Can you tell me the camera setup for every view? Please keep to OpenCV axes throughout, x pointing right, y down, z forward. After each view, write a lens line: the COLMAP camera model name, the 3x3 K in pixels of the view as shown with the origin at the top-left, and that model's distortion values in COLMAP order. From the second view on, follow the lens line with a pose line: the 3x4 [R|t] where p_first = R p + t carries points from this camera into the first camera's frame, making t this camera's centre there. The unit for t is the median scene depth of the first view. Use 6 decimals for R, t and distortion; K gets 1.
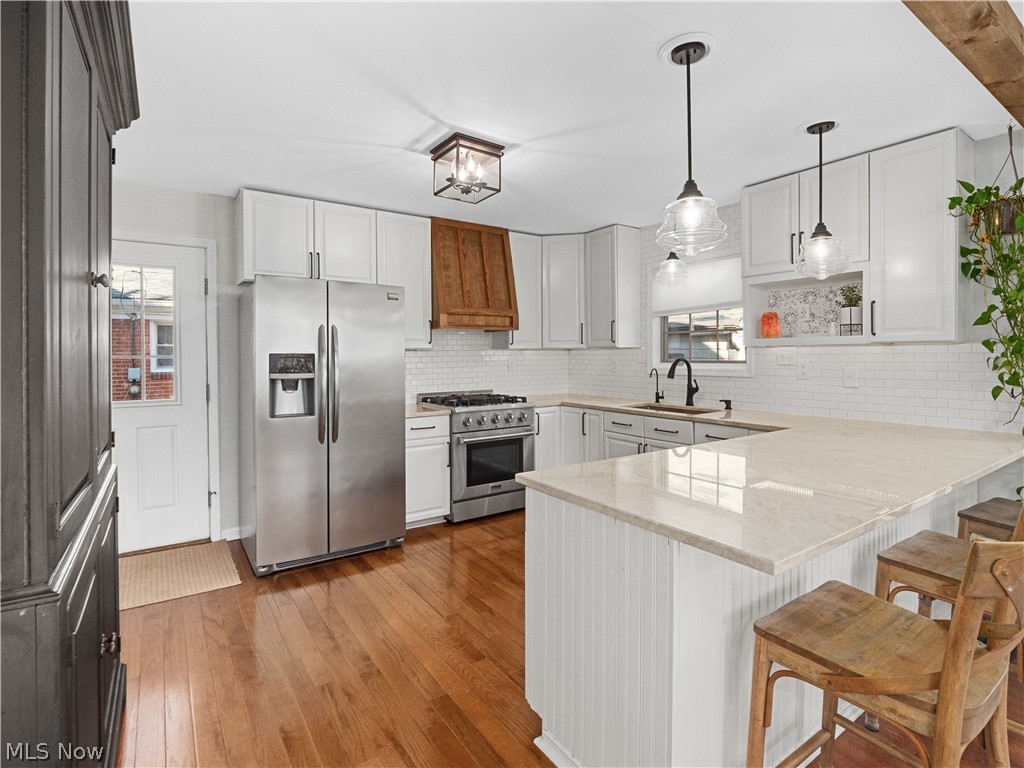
lens RADIAL K [[503.8, 0, 511.3], [0, 503.8, 364.7], [0, 0, 1]] dist [-0.006319, -0.001342]
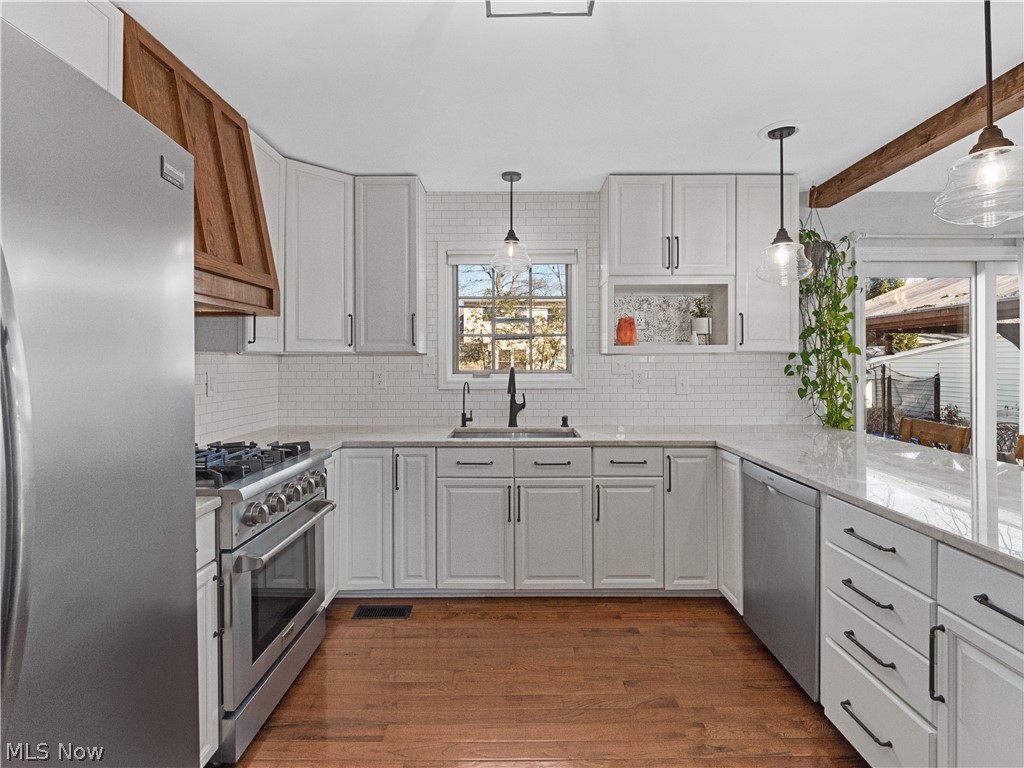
lens RADIAL K [[503.8, 0, 511.3], [0, 503.8, 364.7], [0, 0, 1]] dist [-0.006319, -0.001342]
pose [[0.570441, -0.000152, 0.821339, -0.319914], [0.016182, 0.999808, -0.011054, -0.009236], [-0.821179, 0.019597, 0.570334, 0.562770]]
